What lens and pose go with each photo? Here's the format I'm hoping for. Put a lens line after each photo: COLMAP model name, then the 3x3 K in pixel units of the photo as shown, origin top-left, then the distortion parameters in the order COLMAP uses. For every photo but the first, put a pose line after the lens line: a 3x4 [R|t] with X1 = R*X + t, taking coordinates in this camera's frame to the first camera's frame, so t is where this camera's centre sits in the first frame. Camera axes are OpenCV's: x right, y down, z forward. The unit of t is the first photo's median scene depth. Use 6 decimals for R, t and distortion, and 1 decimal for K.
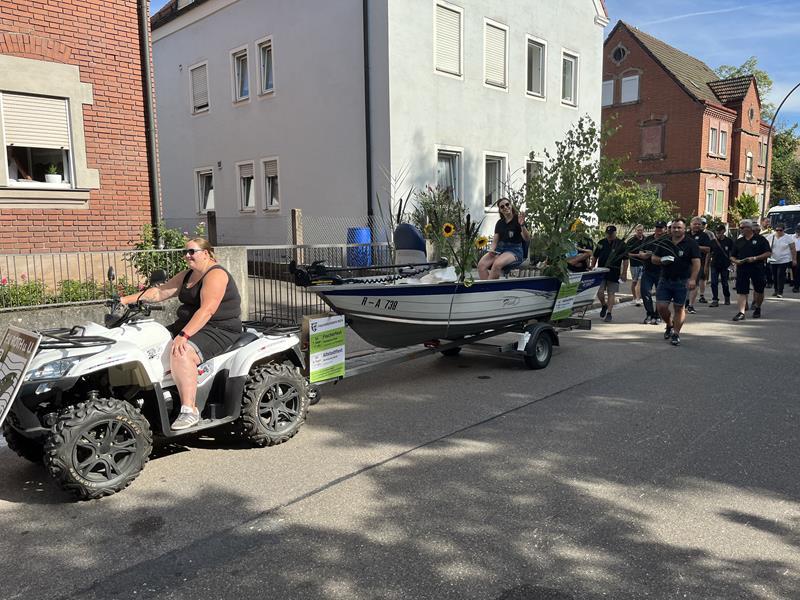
lens RADIAL K [[605.5, 0, 395.8], [0, 605.5, 298.0], [0, 0, 1]] dist [0.074478, -0.089614]
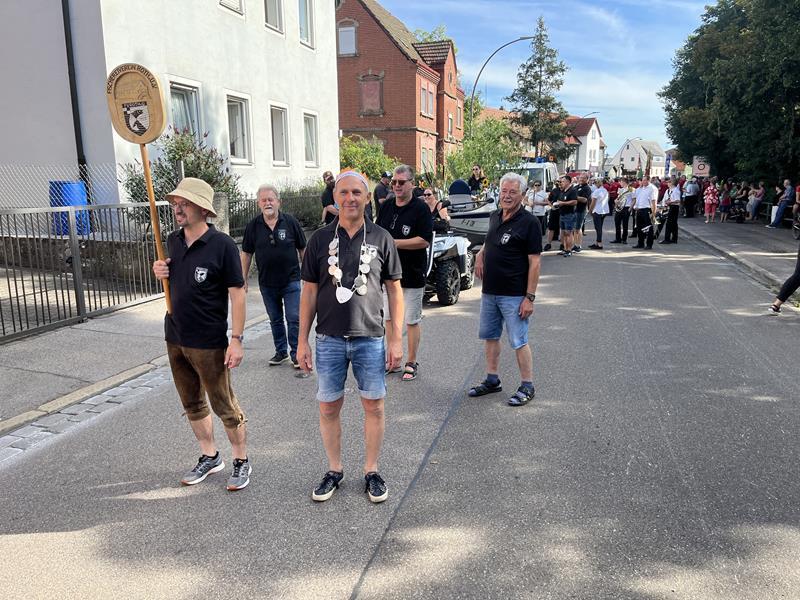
lens RADIAL K [[605.5, 0, 401.7], [0, 605.5, 295.7], [0, 0, 1]] dist [0.074478, -0.089614]
pose [[0.883617, -0.082961, 0.460803, -0.072411], [0.051101, 0.995386, 0.081217, -0.023436], [-0.465414, -0.048218, 0.883779, 0.195424]]
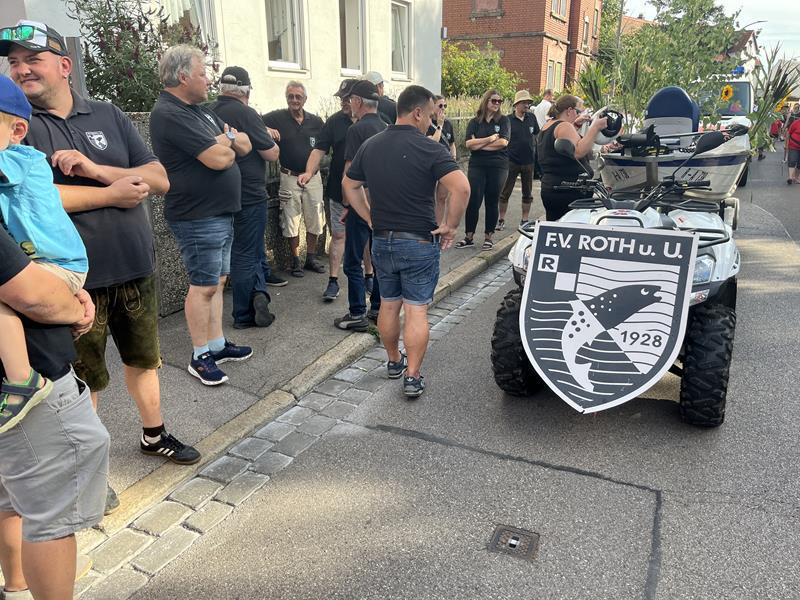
lens RADIAL K [[605.5, 0, 404.4], [0, 605.5, 295.1], [0, 0, 1]] dist [0.074478, -0.089614]
pose [[0.946991, -0.085075, 0.309789, 0.111865], [0.027747, 0.982355, 0.184956, -0.062669], [-0.320058, -0.166556, 0.932642, 0.629633]]
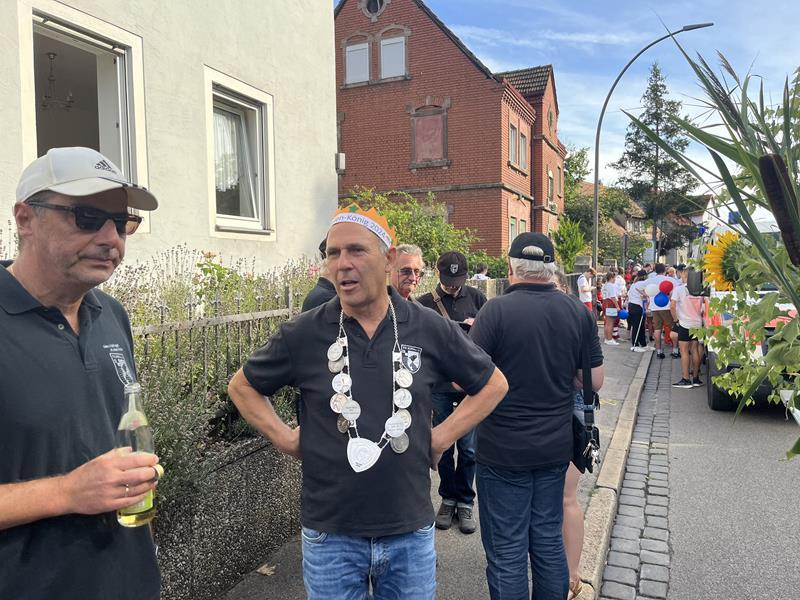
lens RADIAL K [[605.5, 0, 398.5], [0, 605.5, 304.6], [0, 0, 1]] dist [0.074478, -0.089614]
pose [[0.933893, -0.021586, 0.356901, 0.415580], [0.044817, 0.997371, -0.056946, -0.130897], [-0.354733, 0.069177, 0.932405, 1.137221]]
